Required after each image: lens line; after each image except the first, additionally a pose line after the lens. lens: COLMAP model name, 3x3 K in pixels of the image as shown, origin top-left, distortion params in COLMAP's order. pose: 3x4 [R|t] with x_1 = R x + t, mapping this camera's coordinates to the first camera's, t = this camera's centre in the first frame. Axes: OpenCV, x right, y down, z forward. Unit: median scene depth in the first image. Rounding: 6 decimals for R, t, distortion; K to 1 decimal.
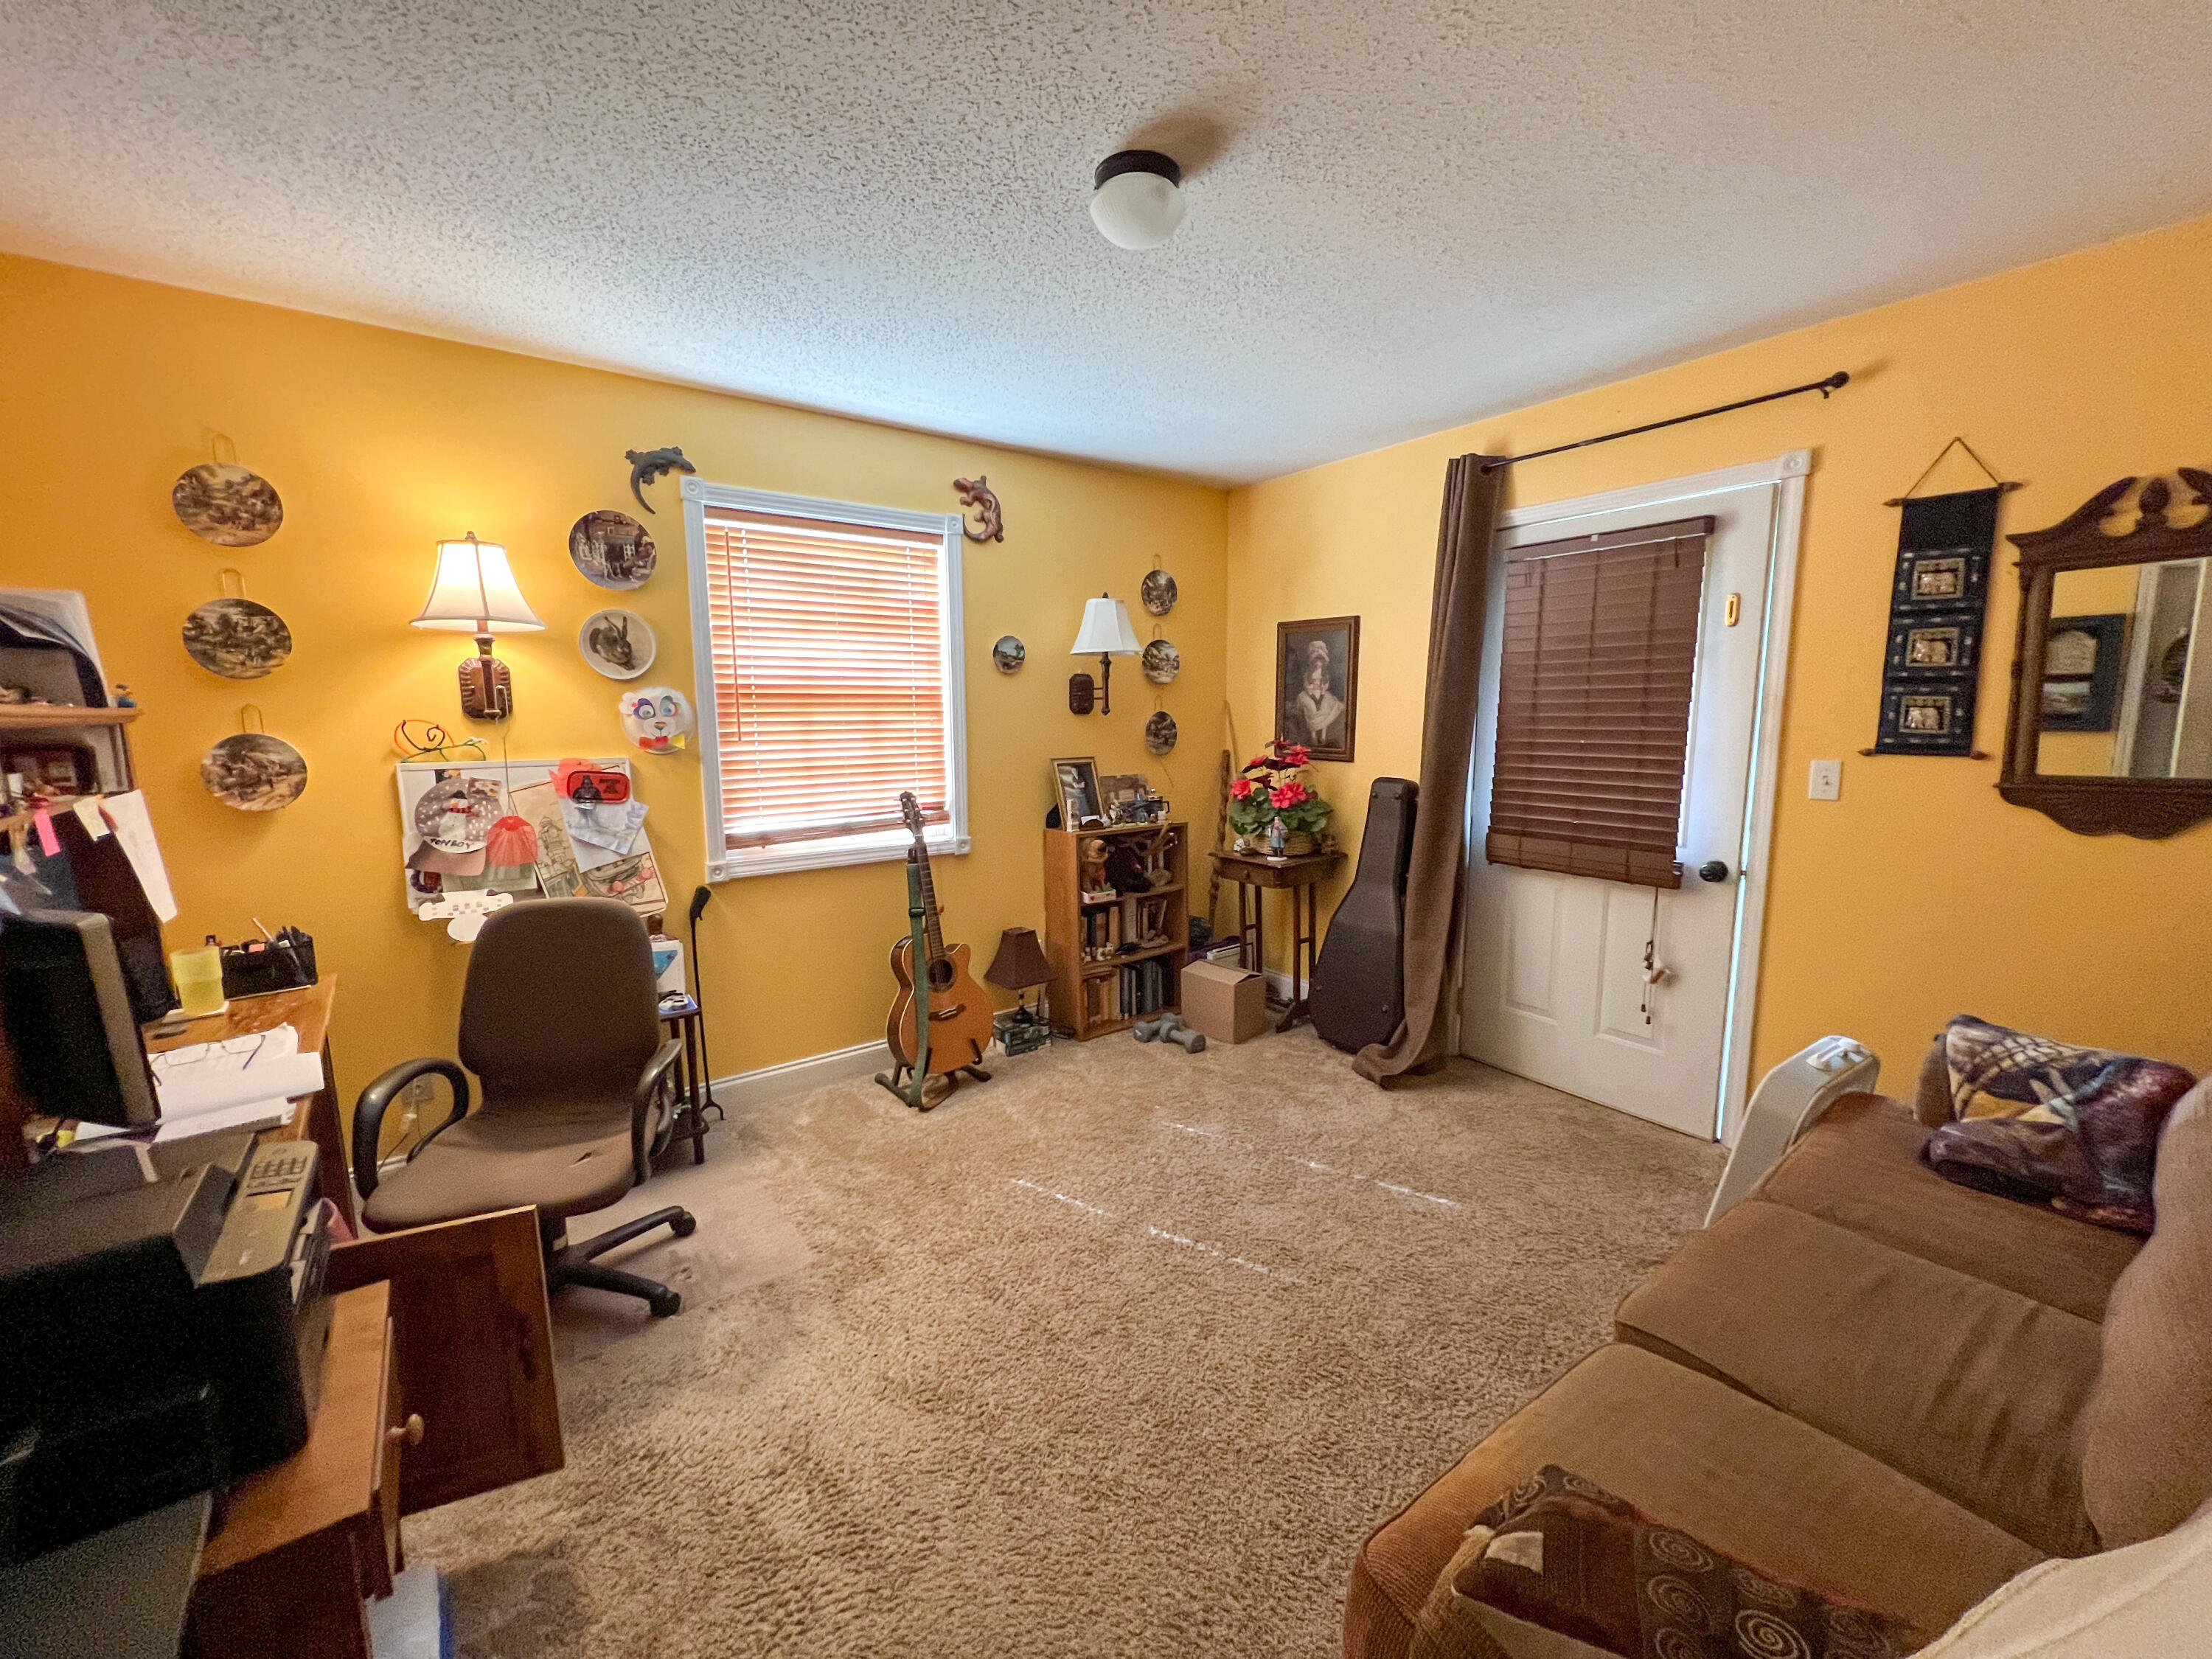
lens RADIAL K [[885.2, 0, 1106.5], [0, 885.2, 836.2], [0, 0, 1]] dist [-0.000291, -0.000001]
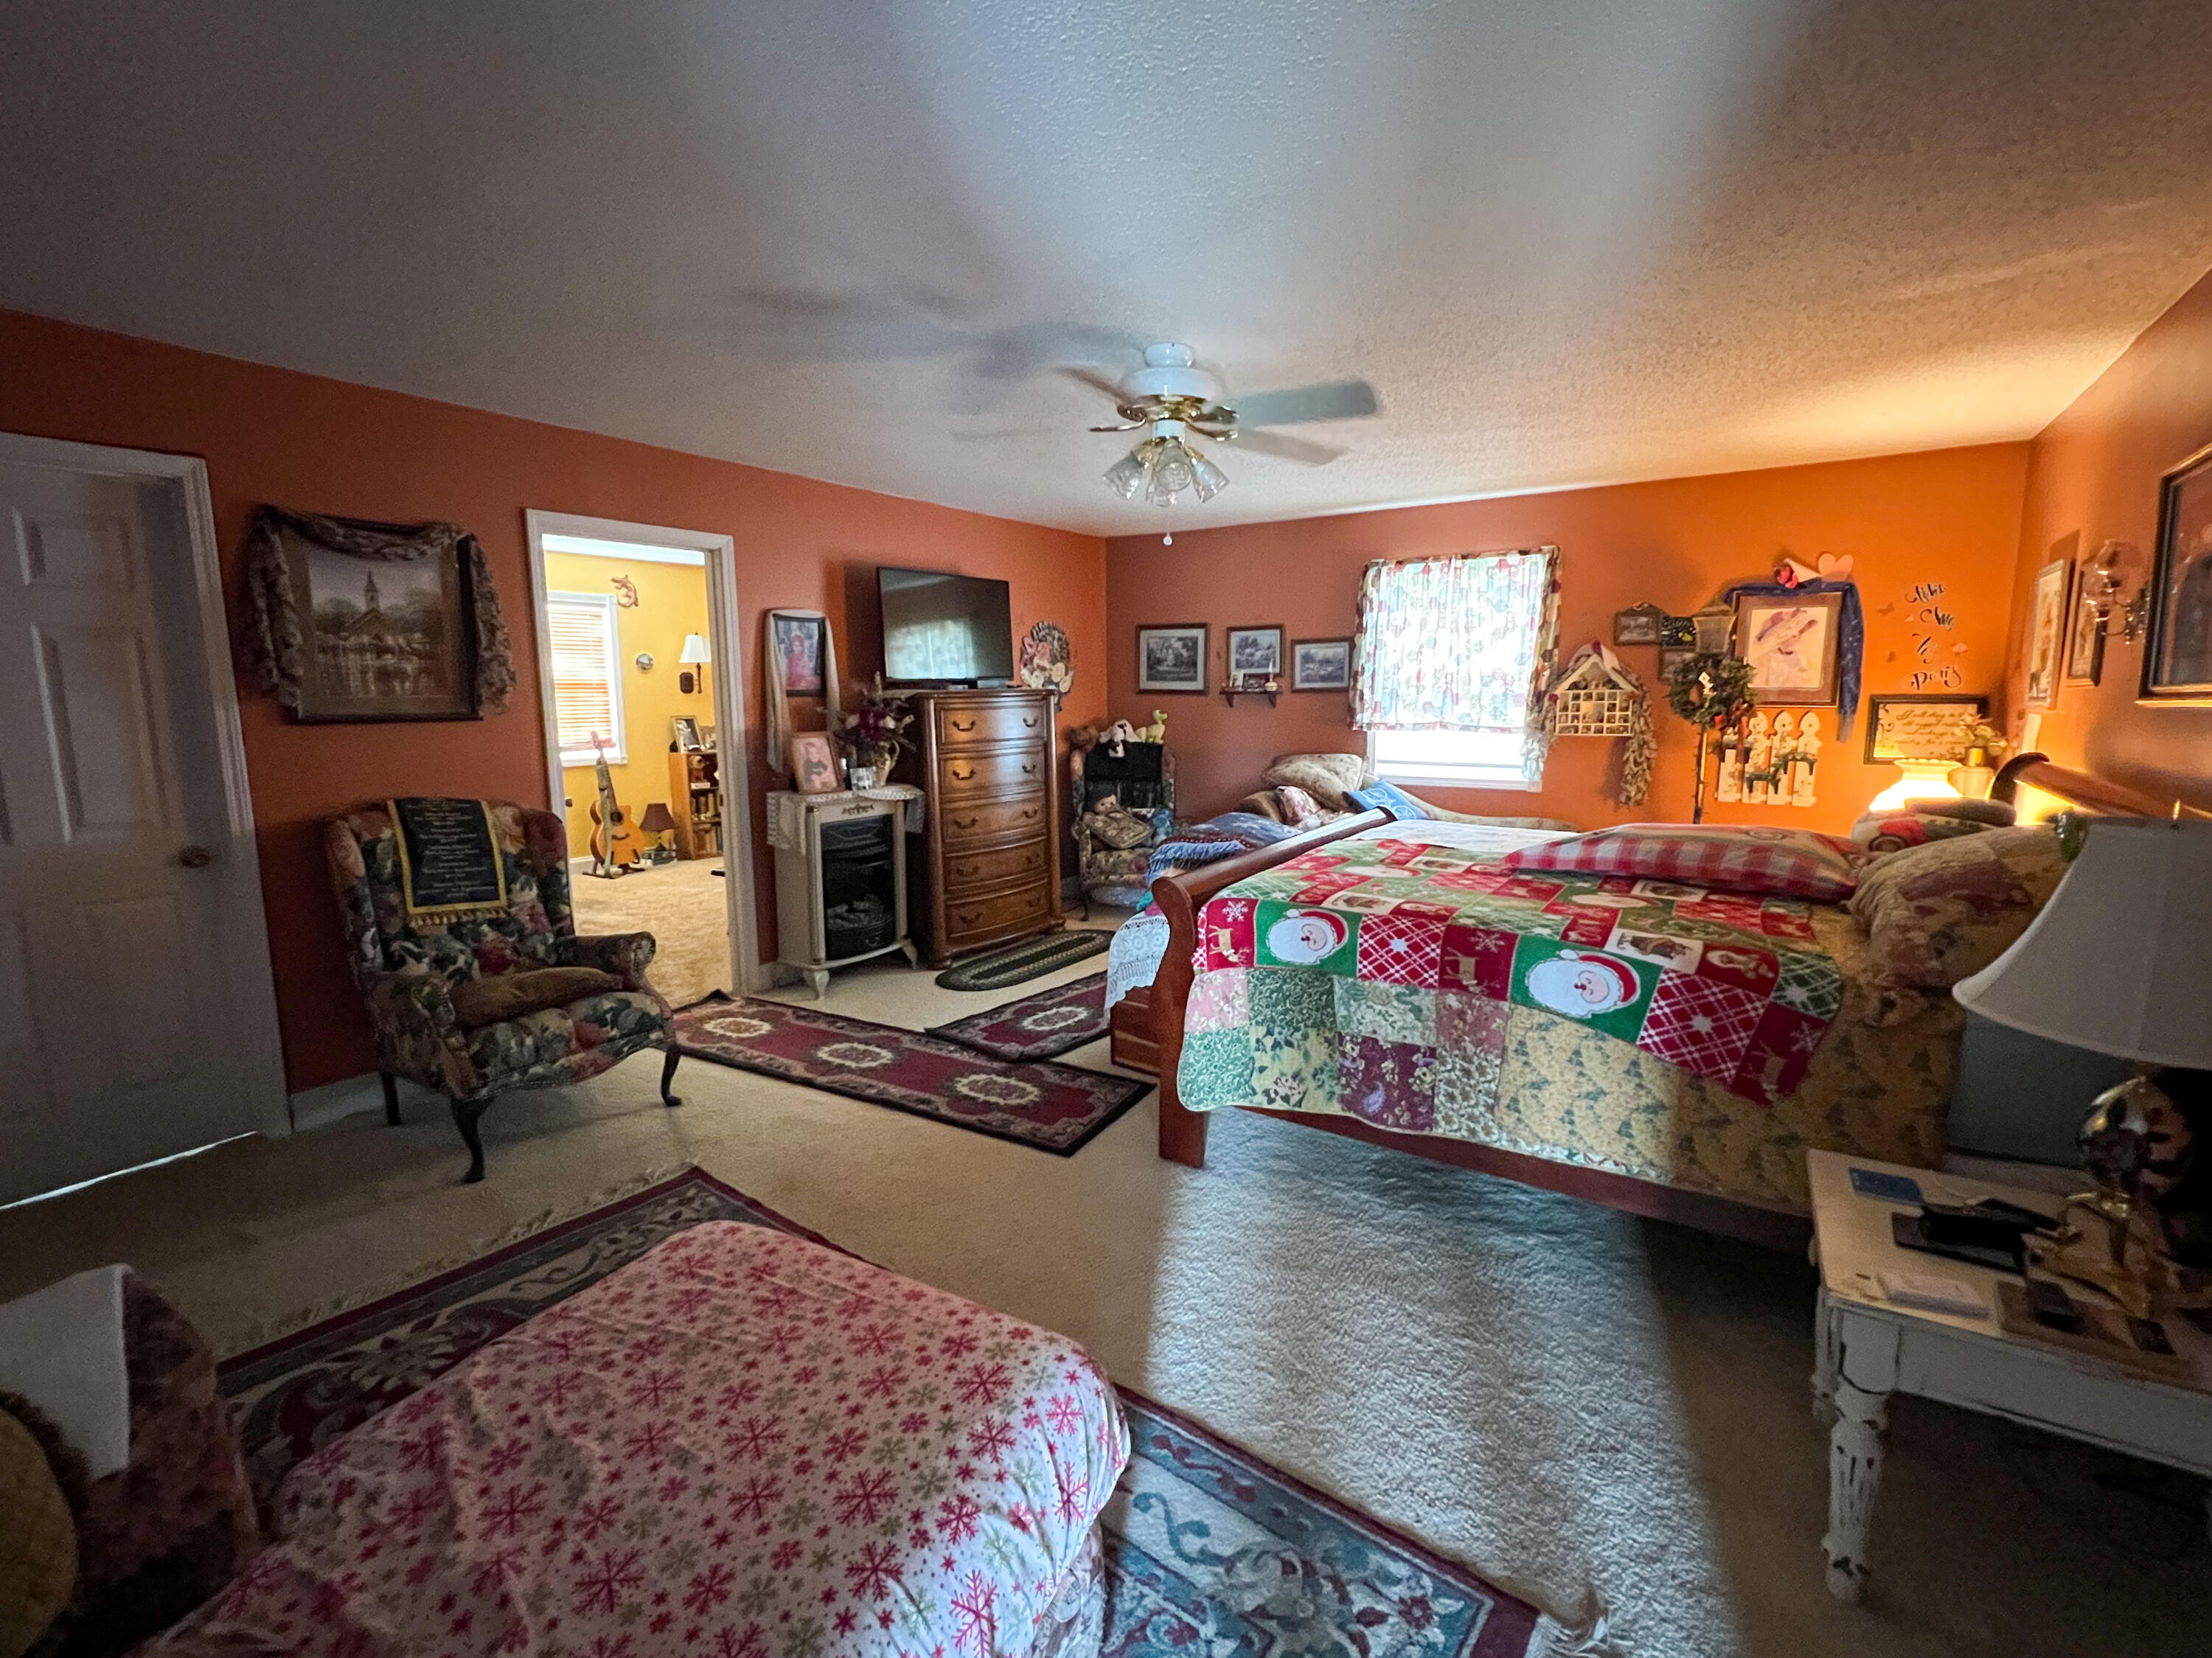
lens RADIAL K [[982.9, 0, 1104.8], [0, 982.9, 823.3], [0, 0, 1]] dist [0.000162, 0.000003]
pose [[0.944934, -0.042313, 0.324513, 0.133735], [0.042346, 0.999079, 0.006966, 0.180610], [-0.324509, 0.007160, 0.945856, -1.415706]]
